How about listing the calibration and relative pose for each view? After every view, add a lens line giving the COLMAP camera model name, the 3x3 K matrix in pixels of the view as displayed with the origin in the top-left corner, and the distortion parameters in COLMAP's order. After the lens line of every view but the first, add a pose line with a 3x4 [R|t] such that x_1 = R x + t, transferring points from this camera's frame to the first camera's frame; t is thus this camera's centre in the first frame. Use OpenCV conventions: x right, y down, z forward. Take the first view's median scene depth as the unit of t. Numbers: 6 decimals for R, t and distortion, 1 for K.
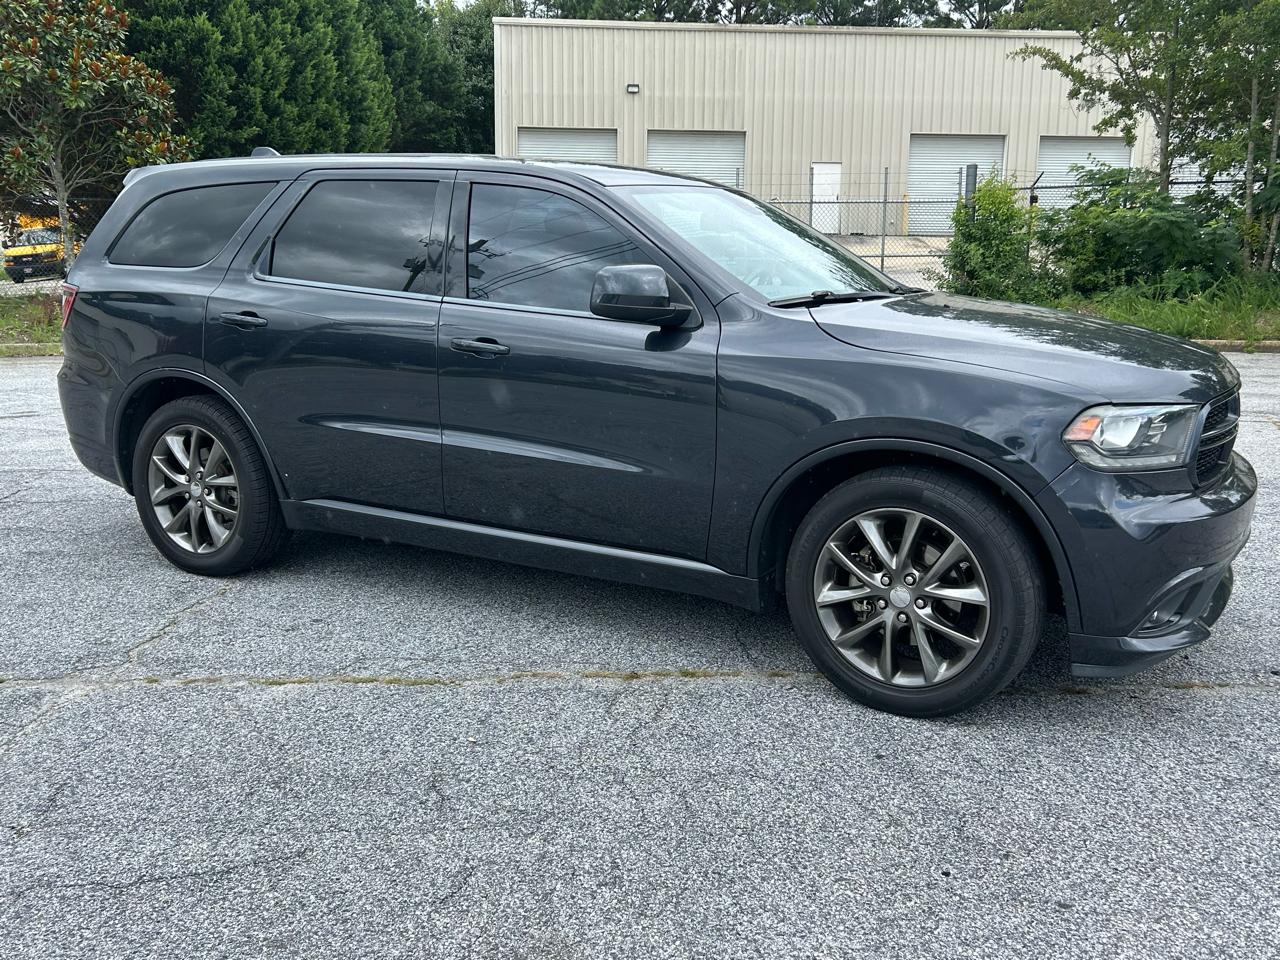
lens RADIAL K [[1194.7, 0, 656.0], [0, 1194.7, 479.6], [0, 0, 1]] dist [0.004718, 0.026488]
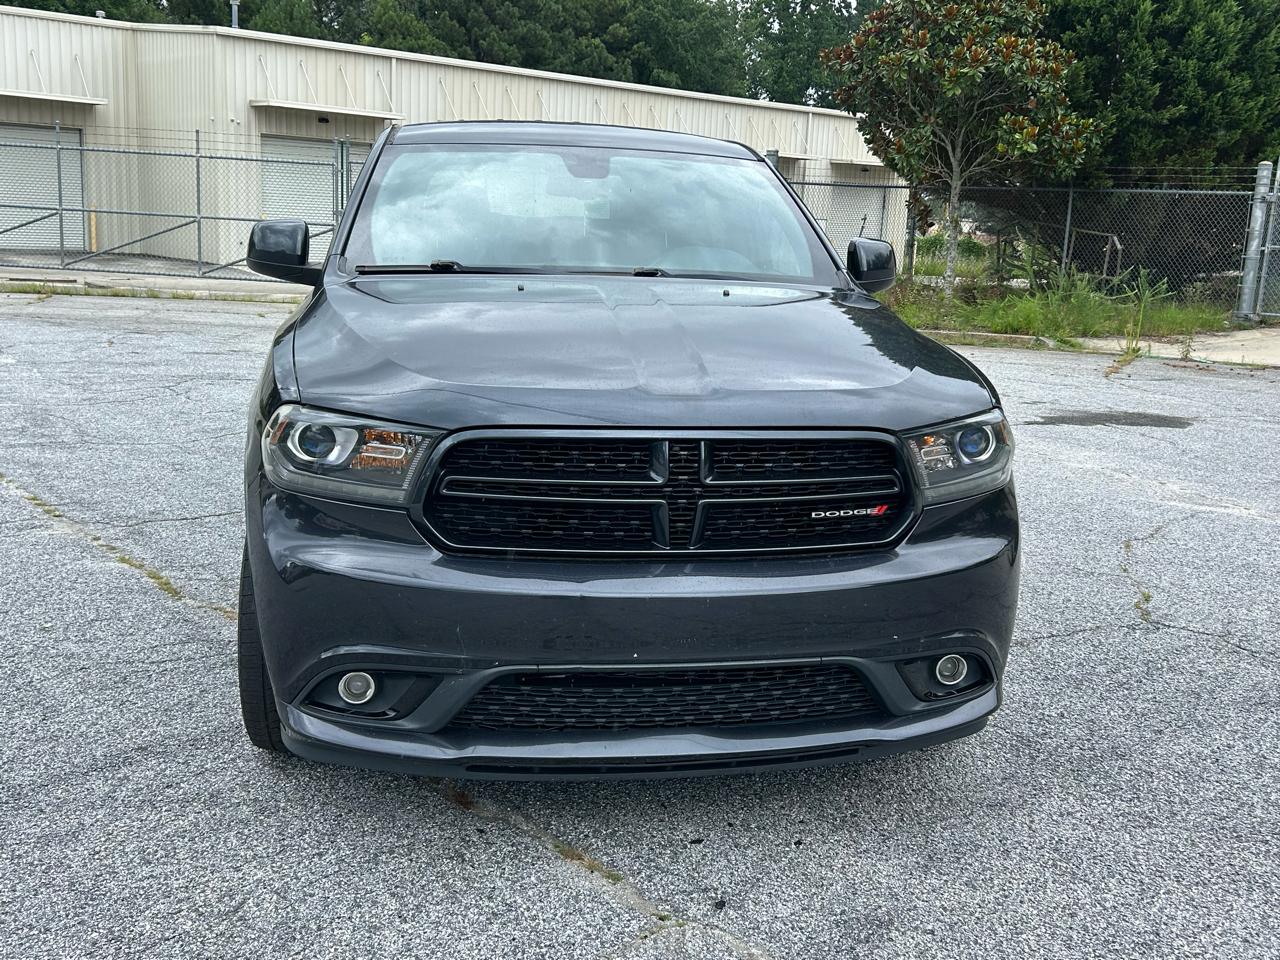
lens RADIAL K [[1315.9, 0, 648.1], [0, 1315.9, 480.0], [0, 0, 1]] dist [0.019793, 0.010280]
pose [[0.623163, 0.171481, -0.763061, 0.201096], [-0.184385, 0.980377, 0.069738, -0.020241], [0.760046, 0.097239, 0.642553, 0.103231]]
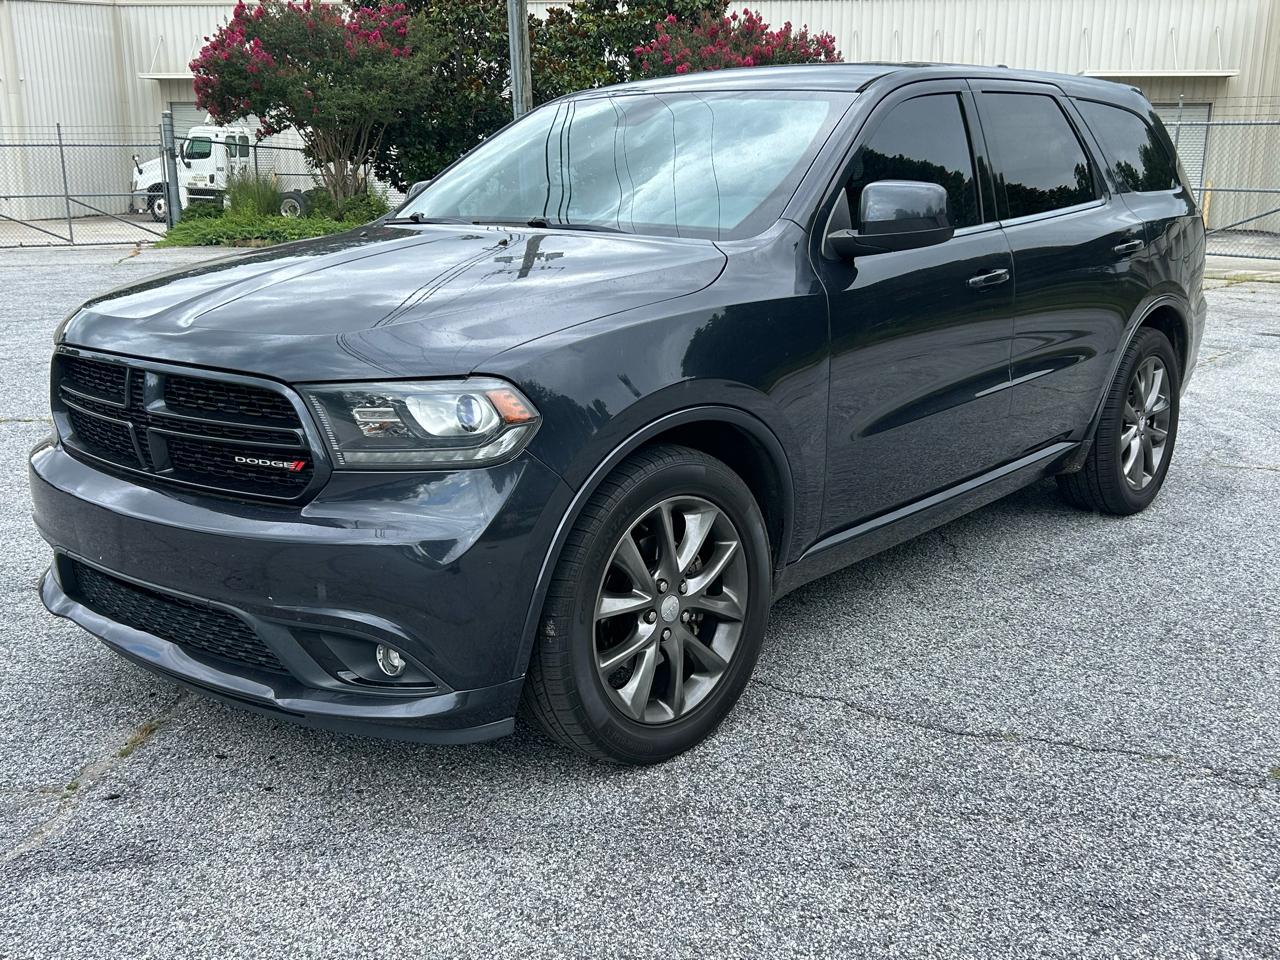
lens RADIAL K [[1311.5, 0, 631.5], [0, 1311.5, 495.0], [0, 0, 1]] dist [0.045421, -0.041752]
pose [[-0.195178, 0.229808, -0.953464, 0.232799], [-0.191185, 0.944596, 0.266807, -0.053227], [0.961953, 0.234363, -0.140428, 0.276084]]
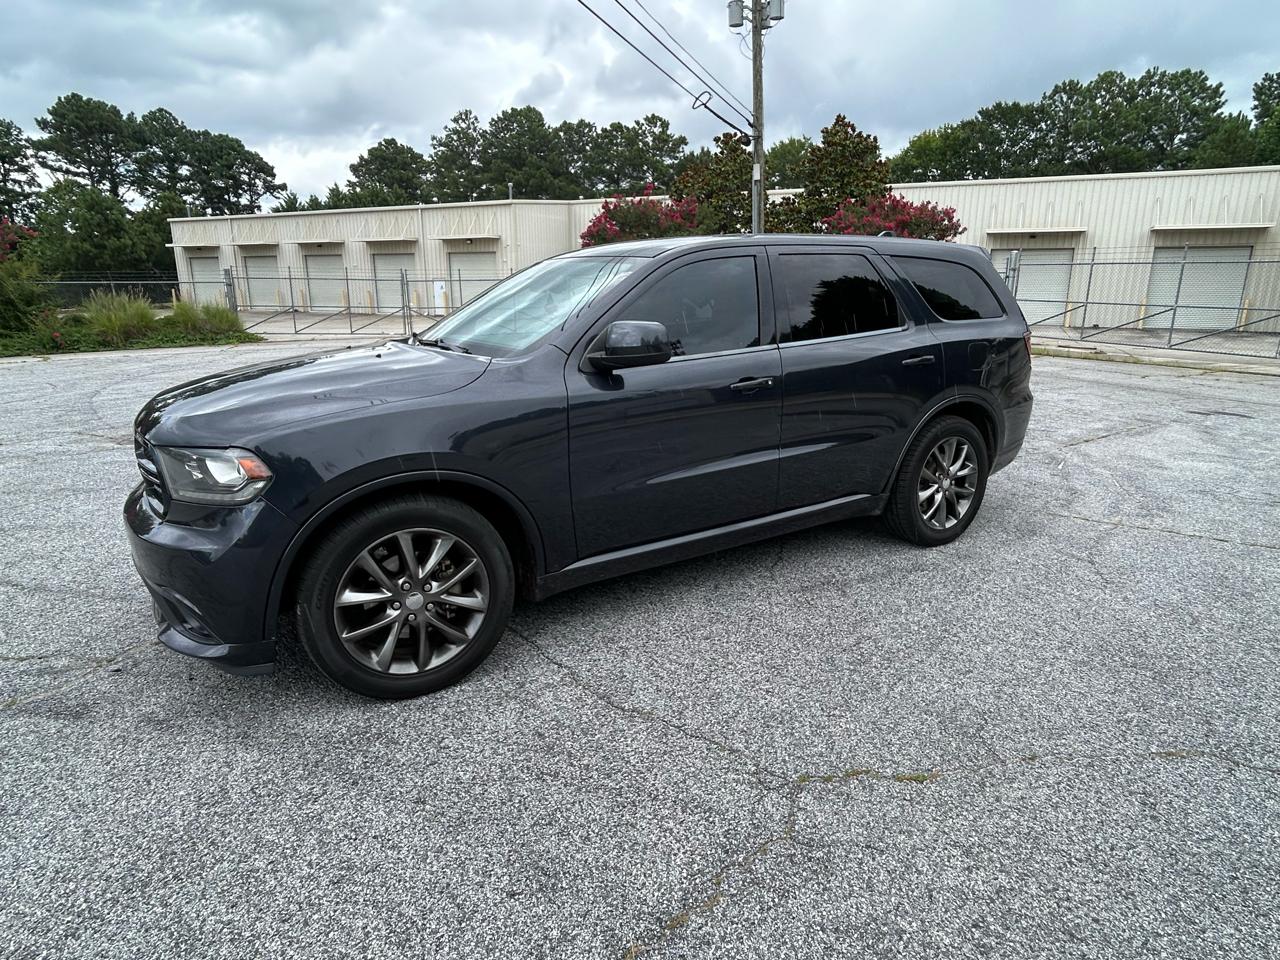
lens RADIAL K [[741.3, 0, 642.1], [0, 741.3, 478.6], [0, 0, 1]] dist [-0.012159, 0.006716]
pose [[-0.474037, 0.214243, -0.854043, 0.175685], [-0.172165, 0.928671, 0.328525, -0.072184], [0.863509, 0.302769, -0.403340, 0.346611]]
